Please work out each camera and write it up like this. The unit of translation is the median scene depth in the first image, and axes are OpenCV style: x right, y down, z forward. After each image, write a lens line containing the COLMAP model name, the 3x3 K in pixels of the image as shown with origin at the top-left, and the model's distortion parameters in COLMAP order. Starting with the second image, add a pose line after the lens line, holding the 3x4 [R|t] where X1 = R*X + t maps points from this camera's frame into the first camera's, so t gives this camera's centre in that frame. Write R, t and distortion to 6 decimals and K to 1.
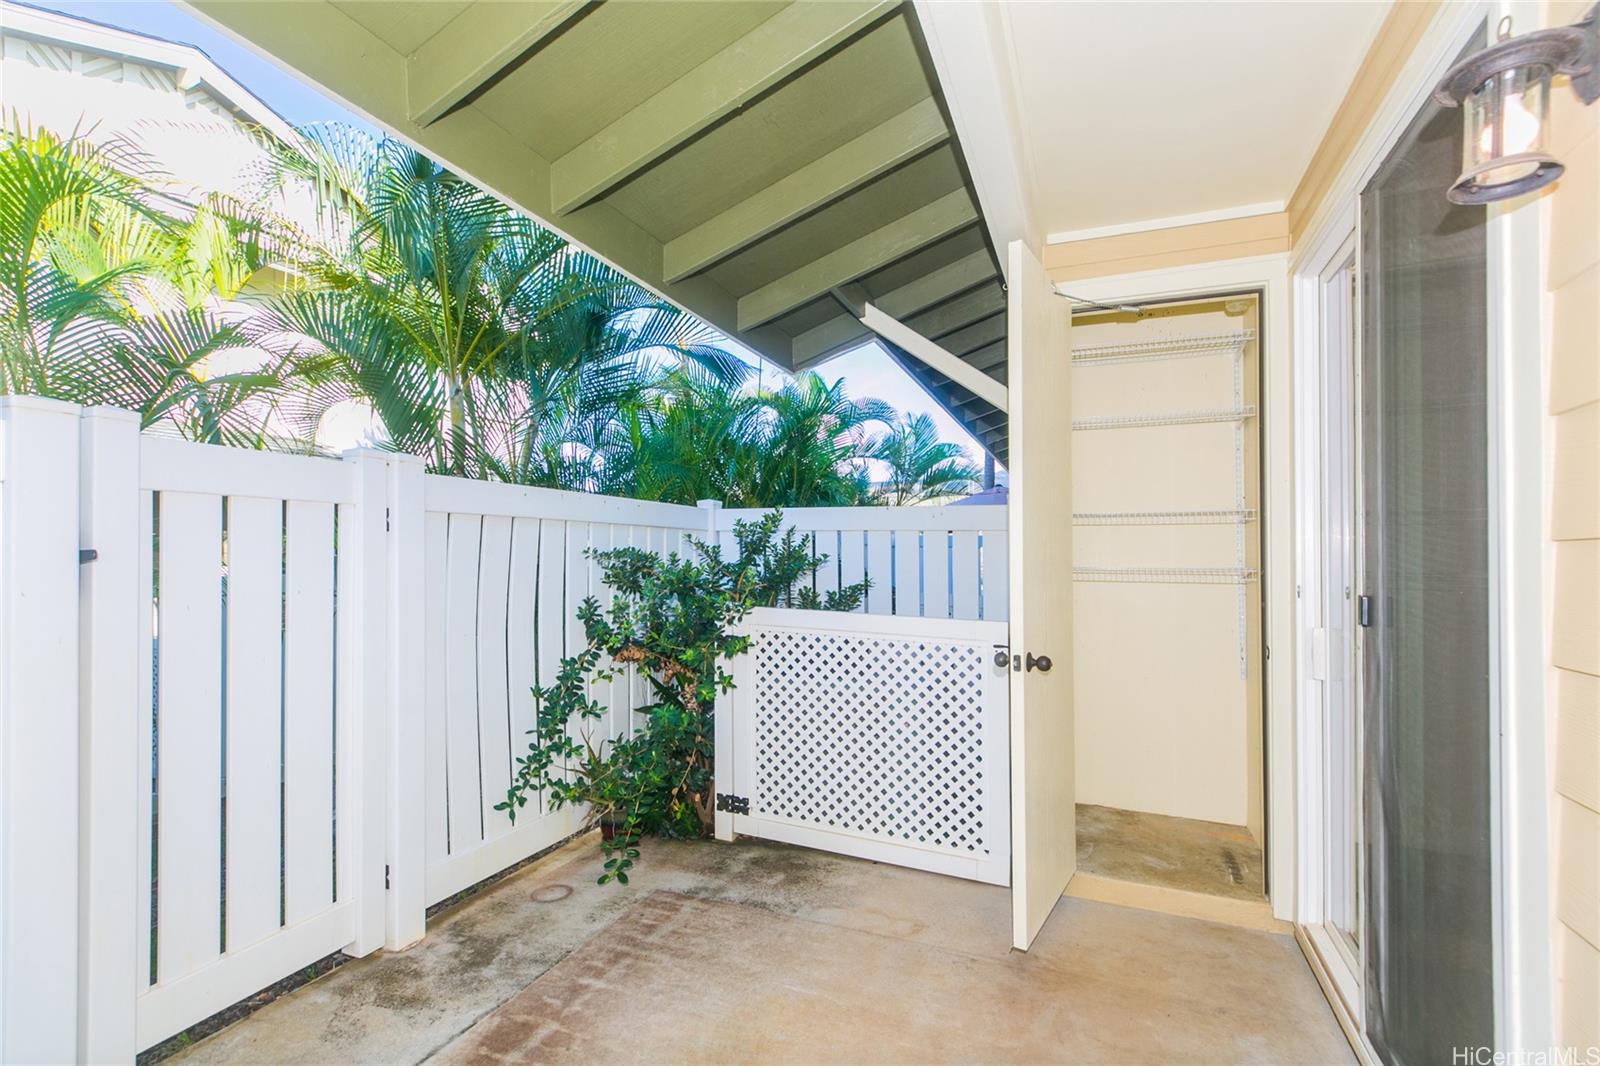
lens RADIAL K [[727.8, 0, 800.0], [0, 727.8, 547.1], [0, 0, 1]] dist [0.019928, -0.000576]
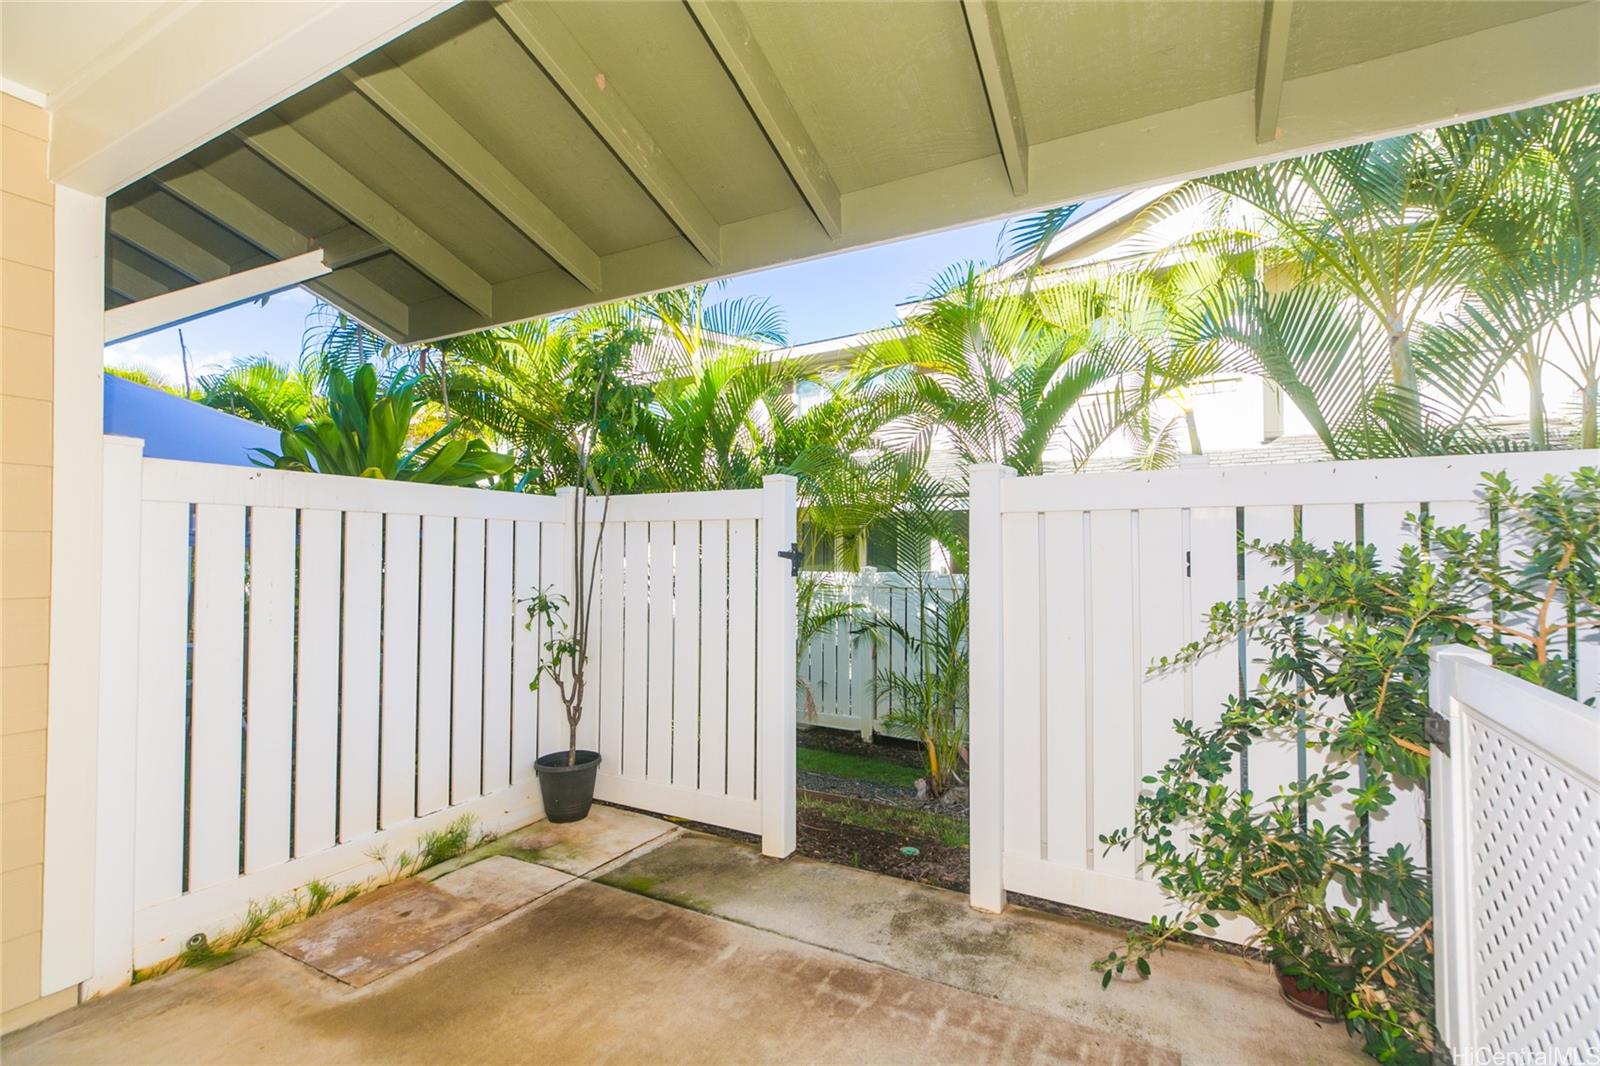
lens RADIAL K [[727.8, 0, 800.0], [0, 727.8, 547.1], [0, 0, 1]] dist [0.019928, -0.000576]
pose [[-0.111784, -0.029090, -0.993307, 0.617731], [0.014570, 0.999416, -0.030909, 0.030358], [0.993626, -0.017928, -0.111295, 0.880911]]
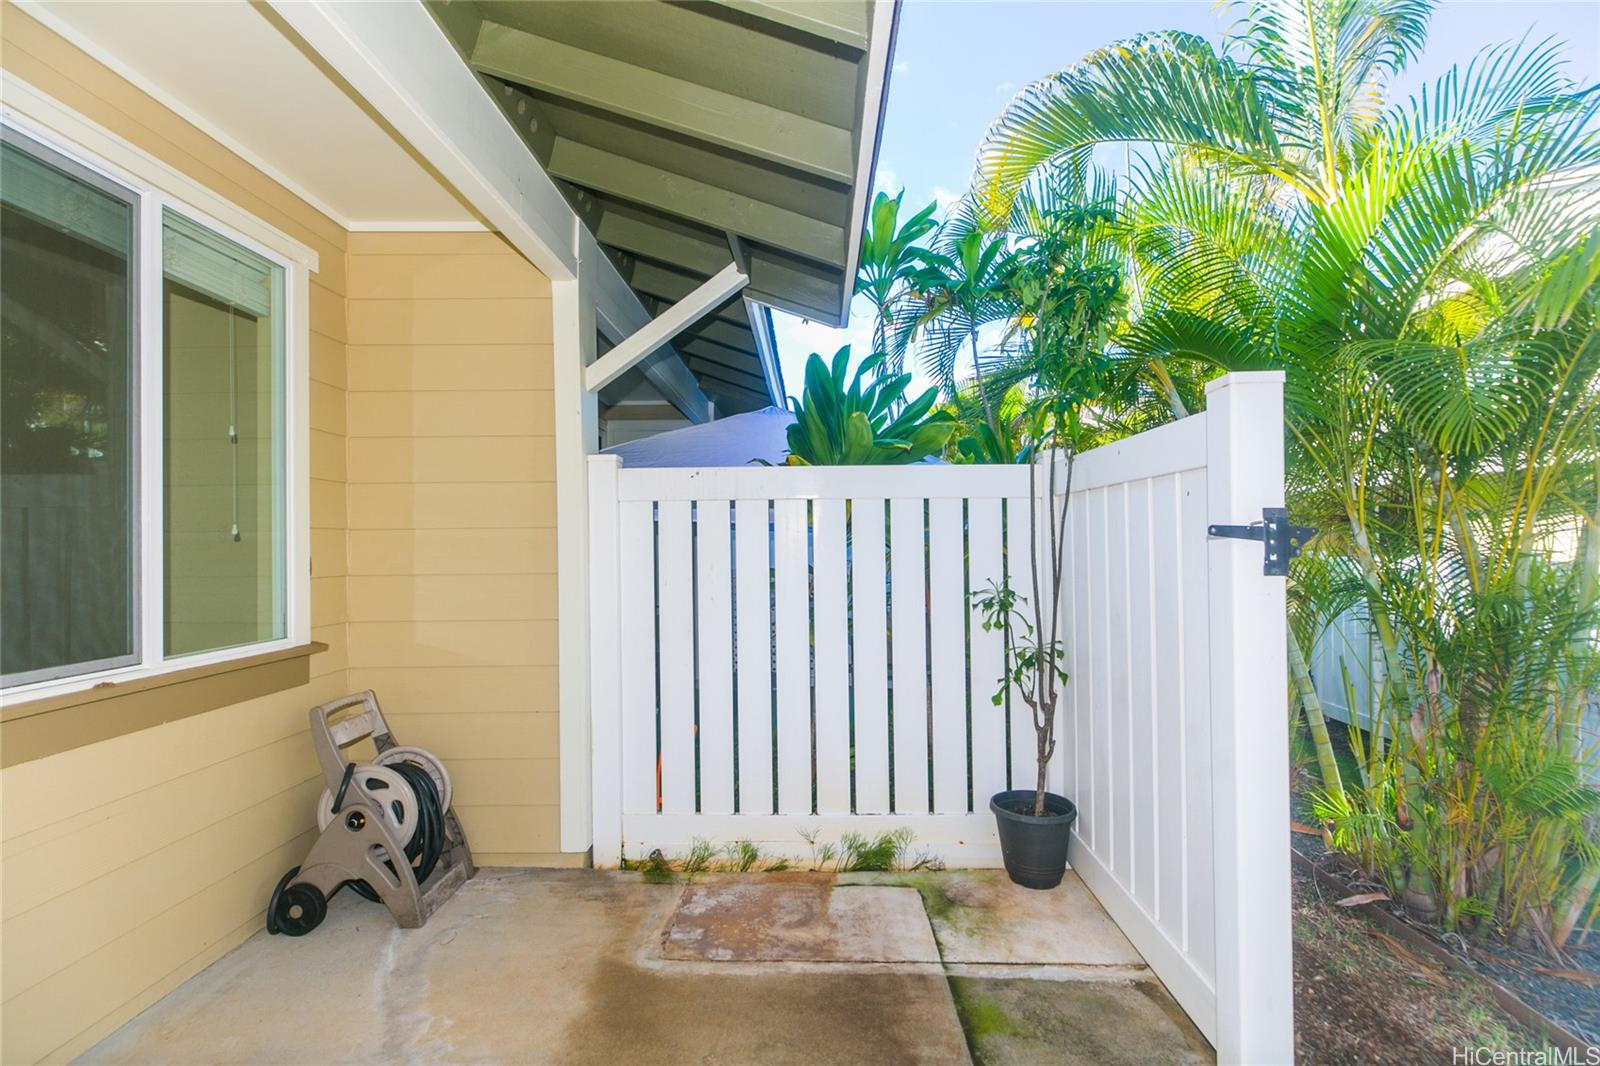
lens RADIAL K [[727.8, 0, 800.0], [0, 727.8, 547.1], [0, 0, 1]] dist [0.019928, -0.000576]
pose [[-0.932097, -0.003182, -0.362195, -0.071590], [0.002575, 0.999878, -0.015410, 0.026138], [0.362200, -0.015296, -0.931975, 1.176994]]
